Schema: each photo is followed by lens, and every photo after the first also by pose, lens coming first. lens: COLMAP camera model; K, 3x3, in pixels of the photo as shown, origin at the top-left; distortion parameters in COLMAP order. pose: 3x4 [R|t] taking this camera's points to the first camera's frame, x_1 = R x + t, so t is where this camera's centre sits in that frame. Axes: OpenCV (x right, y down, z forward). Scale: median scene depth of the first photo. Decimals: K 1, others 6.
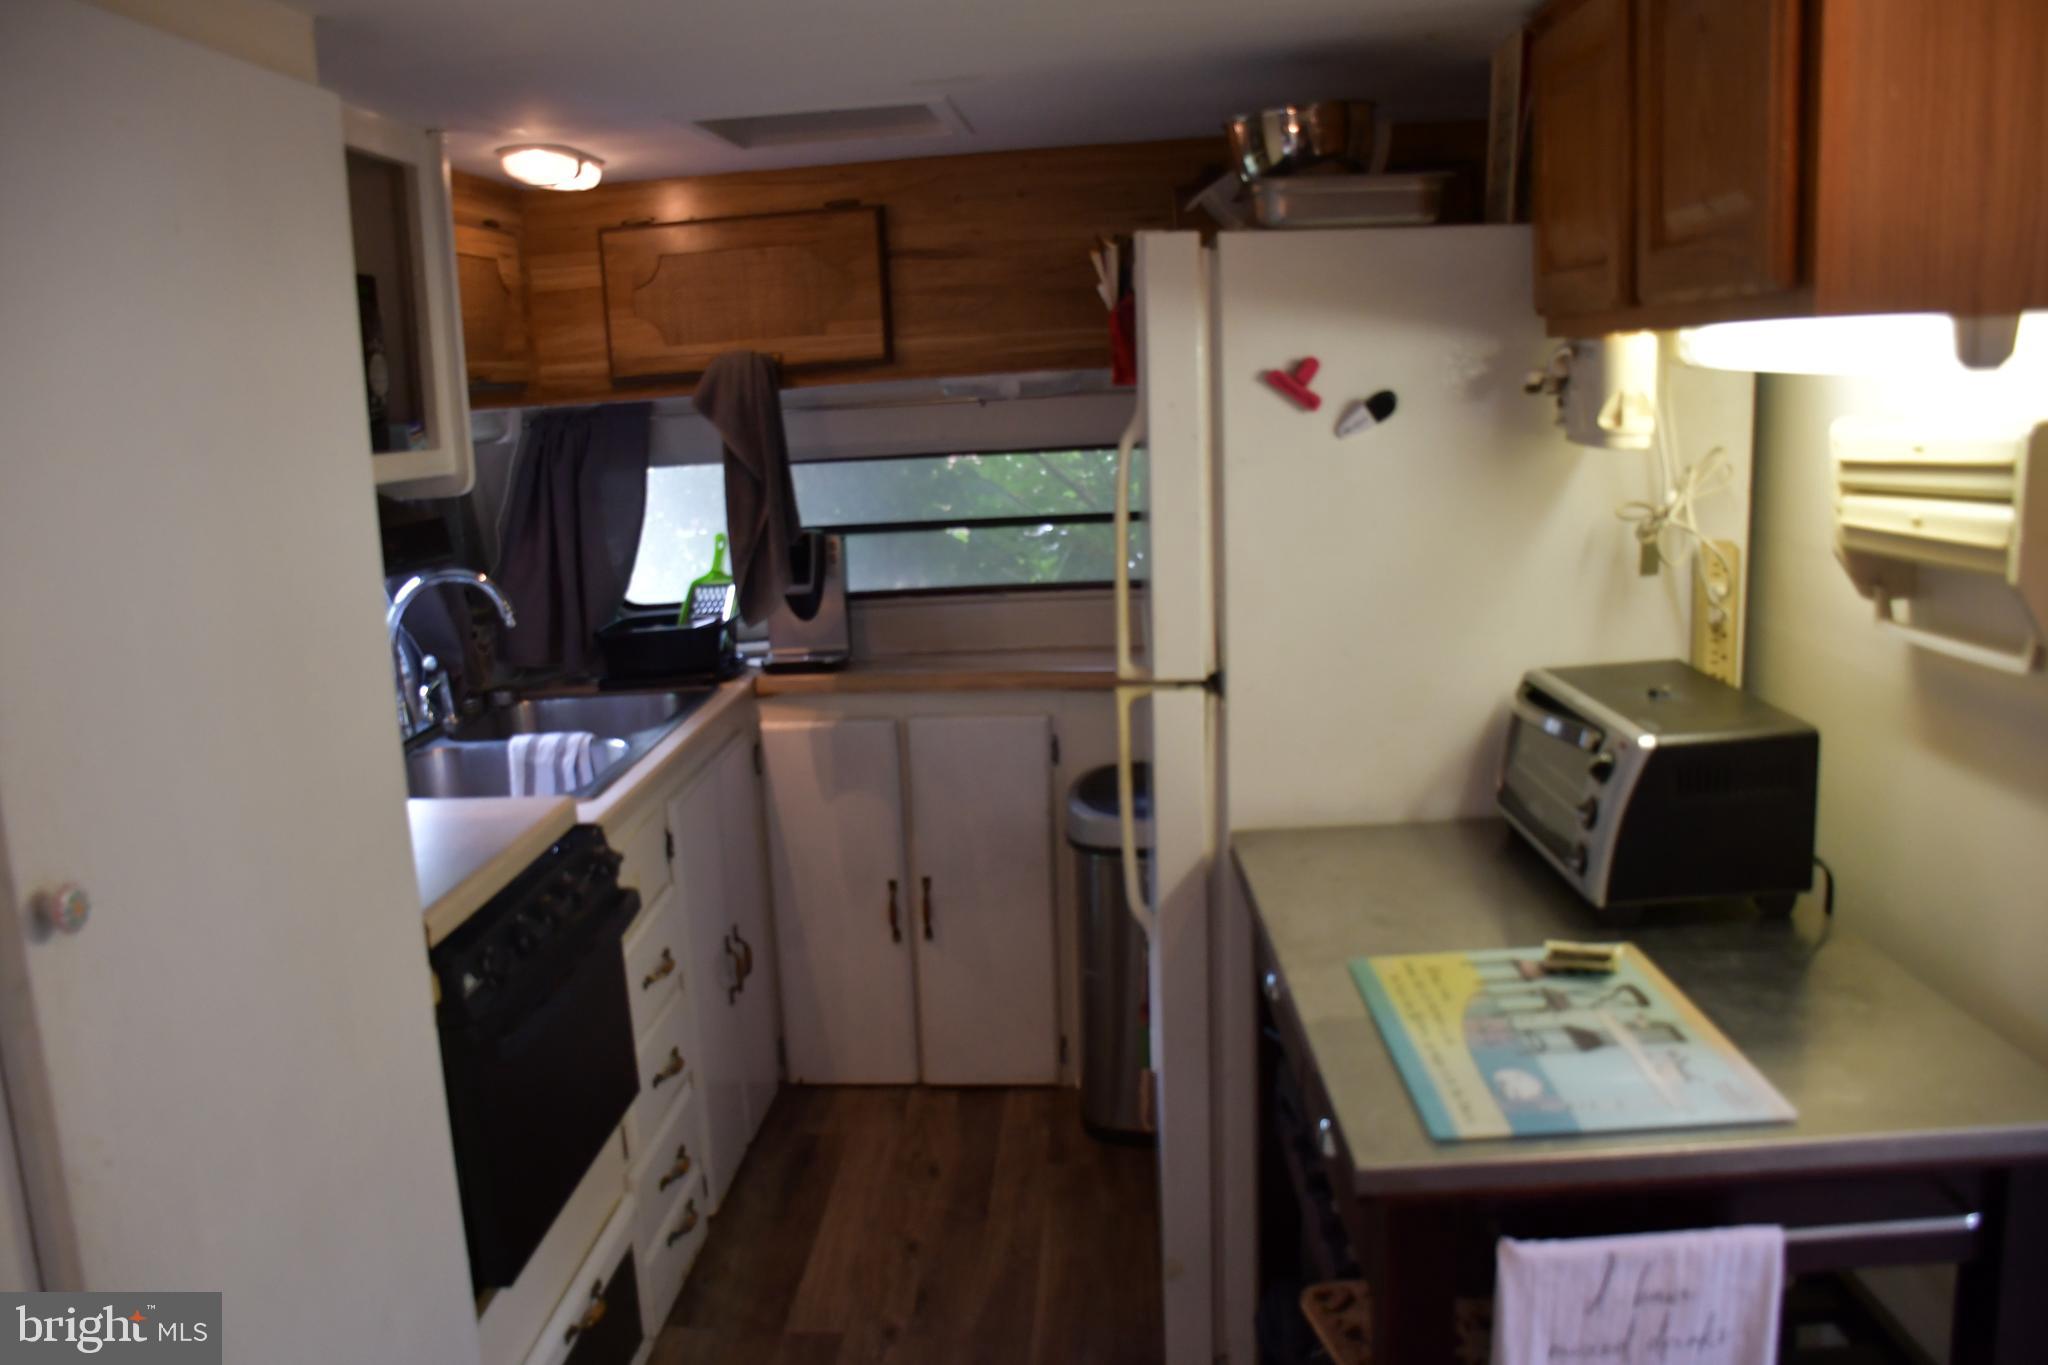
lens RADIAL K [[1592.6, 0, 1051.9], [0, 1592.6, 666.7], [0, 0, 1]] dist [-0.147668, 0.095336]
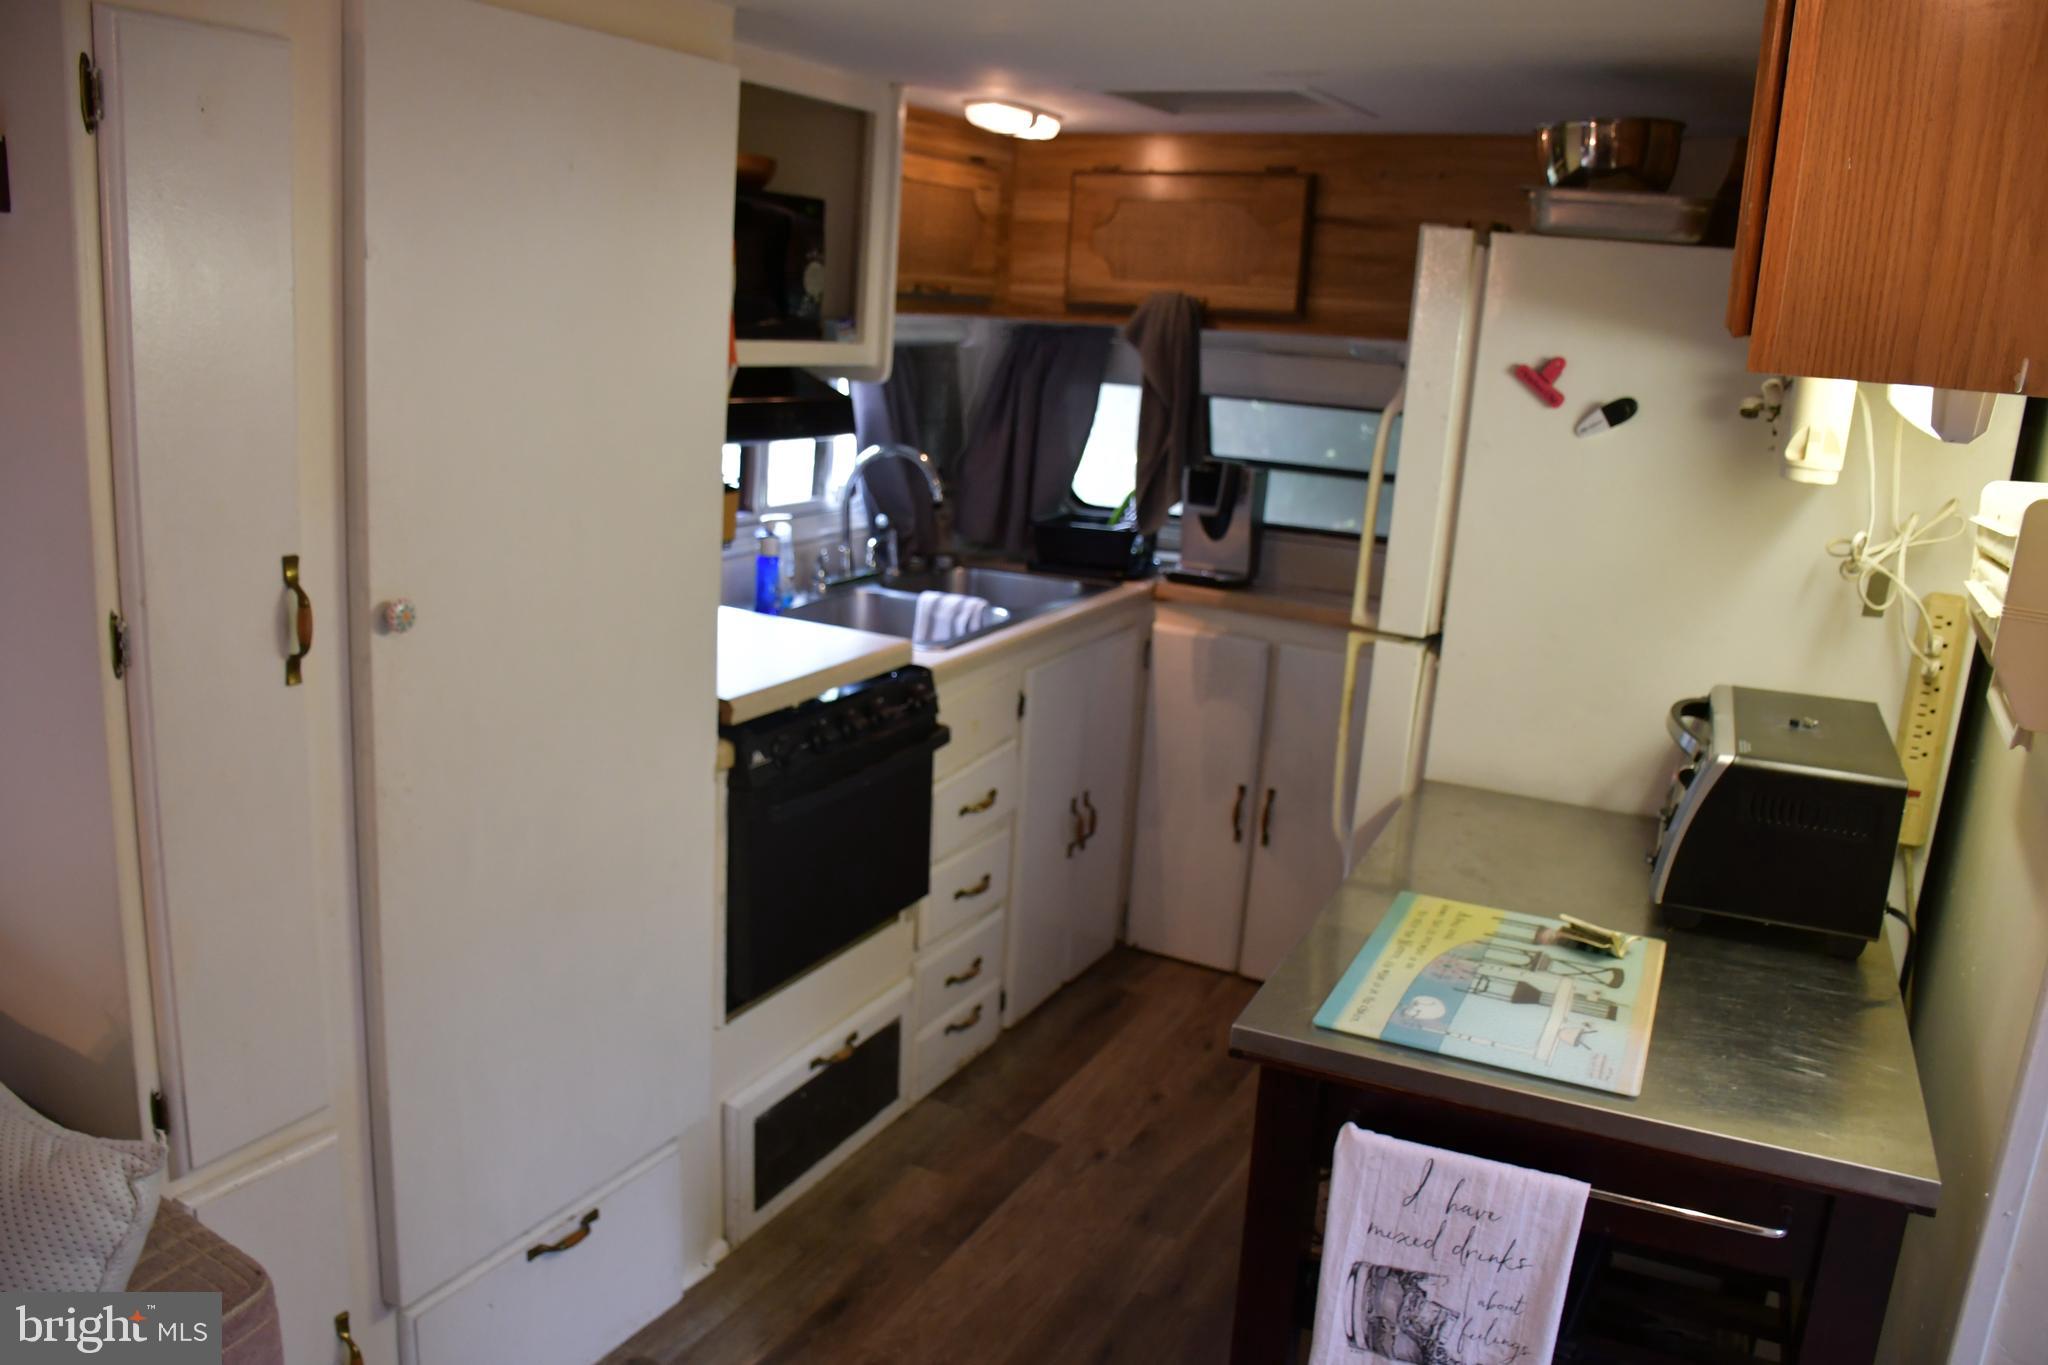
lens RADIAL K [[1592.6, 0, 1067.1], [0, 1592.6, 663.6], [0, 0, 1]] dist [-0.147668, 0.095336]
pose [[0.910885, 0.186542, -0.368089, 0.243315], [-0.171835, 0.982443, 0.072661, -0.010223], [0.375181, -0.002935, 0.926947, -0.091647]]
